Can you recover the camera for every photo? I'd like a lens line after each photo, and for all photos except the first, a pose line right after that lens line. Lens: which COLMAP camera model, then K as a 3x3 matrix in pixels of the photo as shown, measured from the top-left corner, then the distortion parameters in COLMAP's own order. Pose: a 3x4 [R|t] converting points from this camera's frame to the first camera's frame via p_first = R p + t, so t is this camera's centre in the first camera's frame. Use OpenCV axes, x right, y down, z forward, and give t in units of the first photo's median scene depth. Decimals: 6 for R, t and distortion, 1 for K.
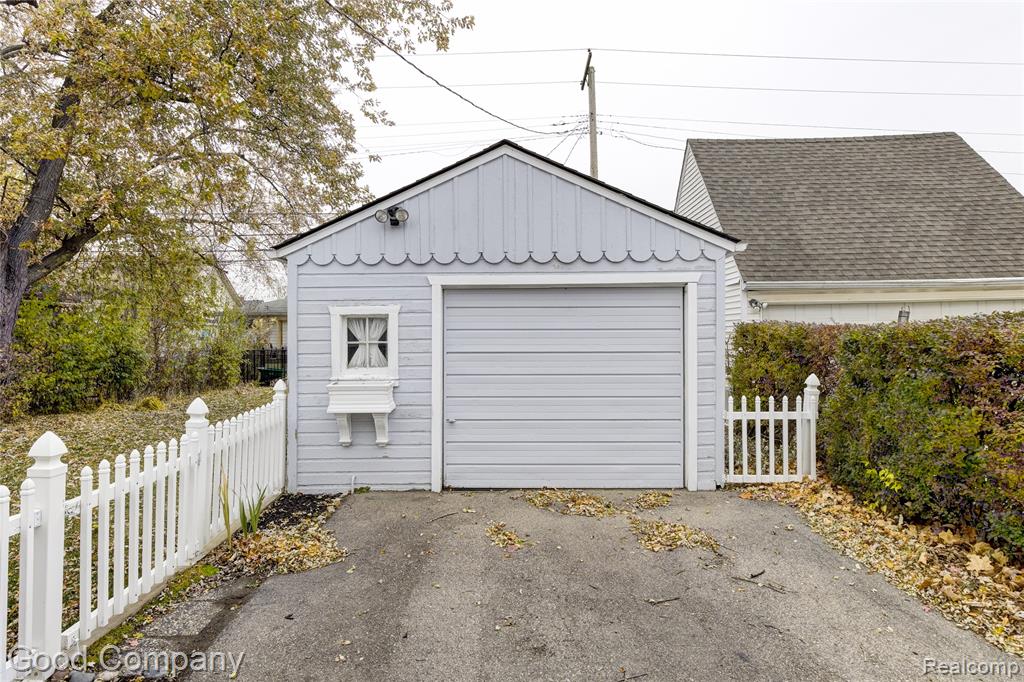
lens RADIAL K [[564.9, 0, 512.0], [0, 564.9, 341.0], [0, 0, 1]] dist [-0.011086, -0.000887]
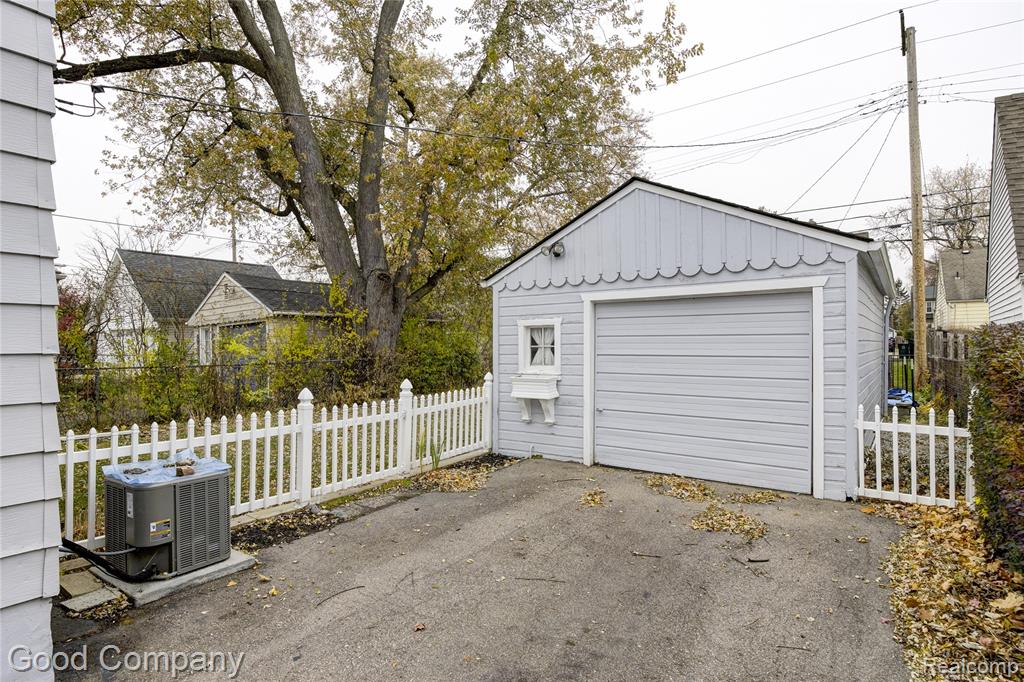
lens RADIAL K [[548.6, 0, 512.9], [0, 548.6, 346.1], [0, 0, 1]] dist [-0.002058, 0.001009]
pose [[0.810675, 0.002912, -0.585489, 0.448404], [-0.004325, 0.999990, -0.001015, 0.003450], [0.585480, 0.003355, 0.810680, -0.088442]]
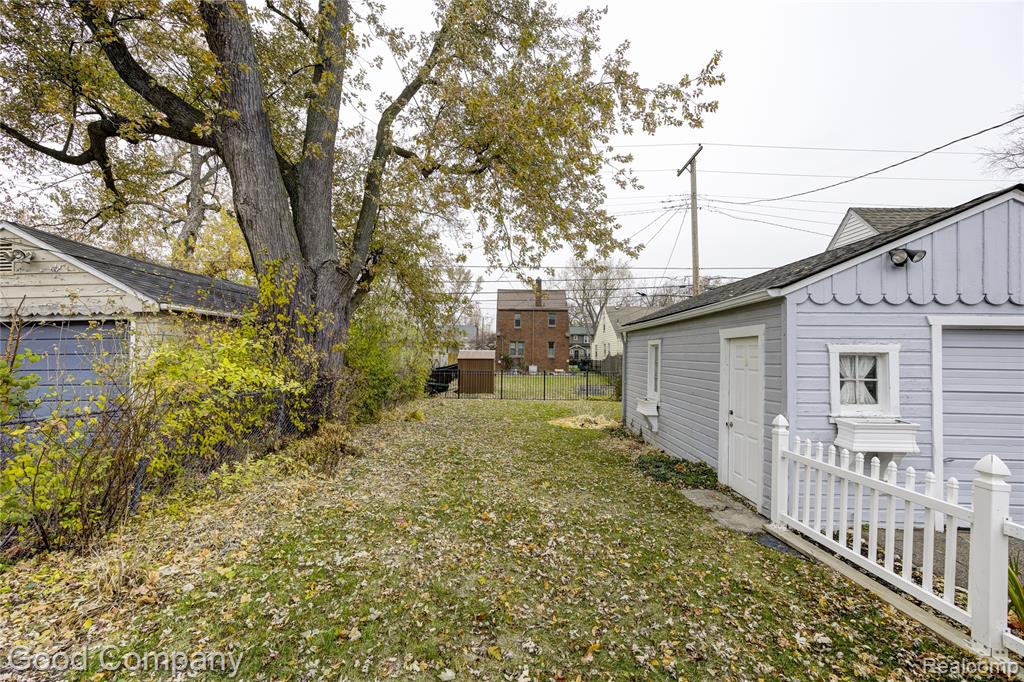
lens RADIAL K [[395.2, 0, 508.9], [0, 395.2, 356.3], [0, 0, 1]] dist [0.001968, 0.000146]
pose [[0.999331, 0.020256, -0.030438, -0.880534], [-0.020656, 0.999704, -0.012884, -0.017831], [0.030168, 0.013505, 0.999454, 0.264109]]
